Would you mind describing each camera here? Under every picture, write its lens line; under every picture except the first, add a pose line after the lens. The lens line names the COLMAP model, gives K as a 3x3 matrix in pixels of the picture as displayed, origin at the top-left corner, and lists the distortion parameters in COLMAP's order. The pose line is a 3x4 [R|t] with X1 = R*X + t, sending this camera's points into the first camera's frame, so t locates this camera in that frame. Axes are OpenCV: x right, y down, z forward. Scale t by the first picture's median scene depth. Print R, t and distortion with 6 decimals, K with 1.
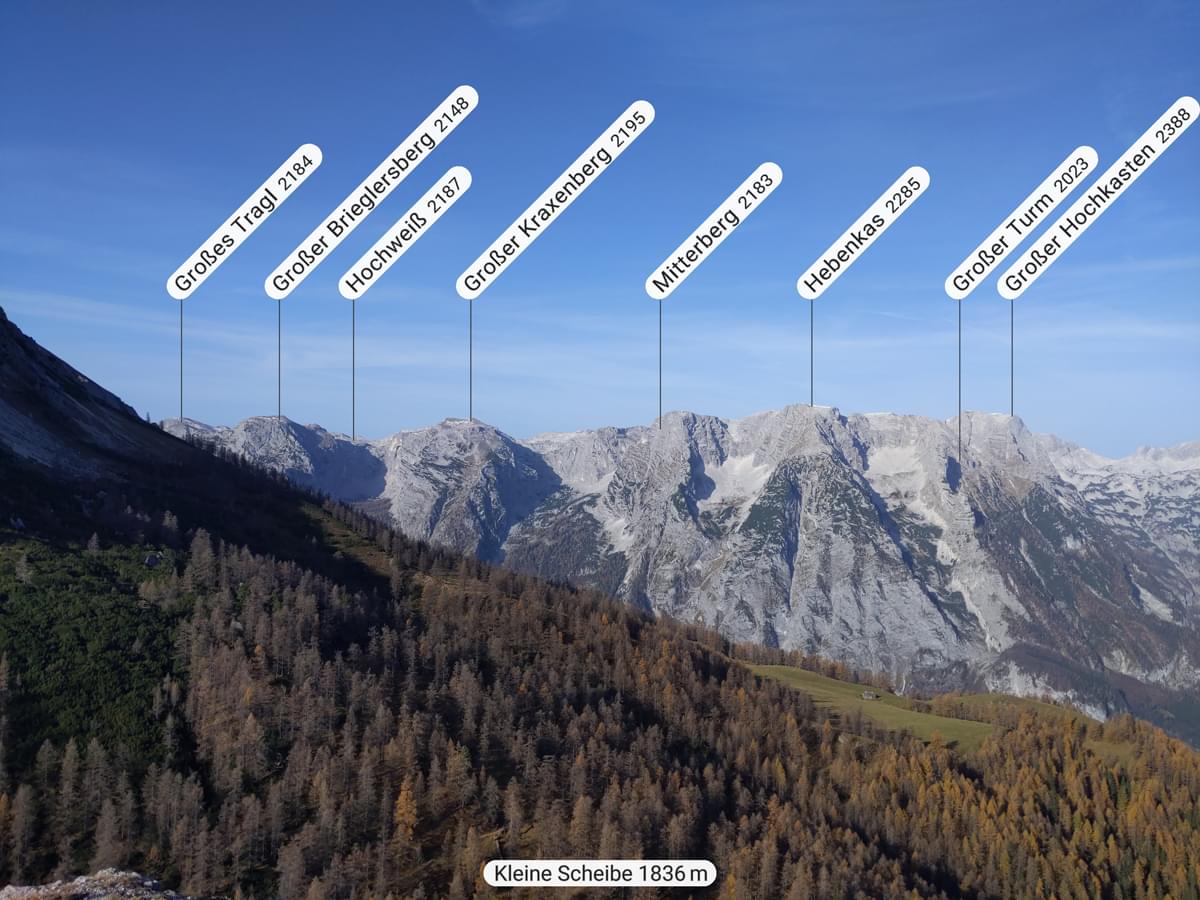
lens RADIAL K [[951.9, 0, 591.6], [0, 951.9, 446.6], [0, 0, 1]] dist [0.099742, -0.171433]
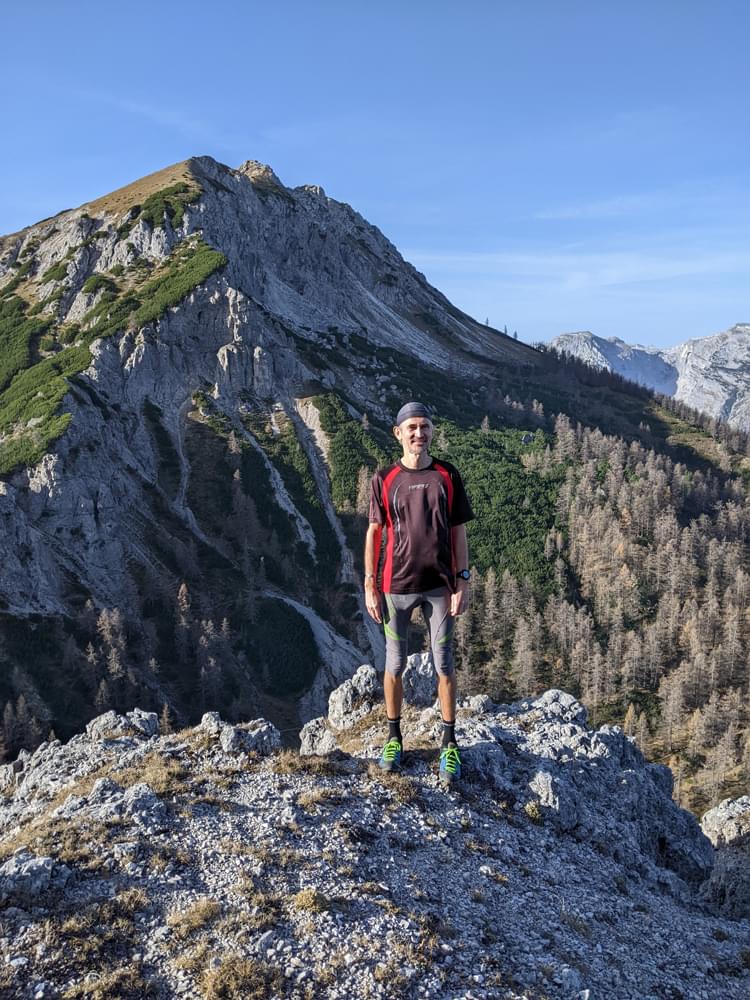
lens RADIAL K [[785.9, 0, 362.8], [0, 785.9, 494.3], [0, 0, 1]] dist [0.096460, -0.163042]
pose [[0.837071, 0.050567, -0.544752, -0.088843], [0.041787, 0.986901, 0.155821, 0.026017], [0.545496, -0.153197, 0.823993, 0.038676]]
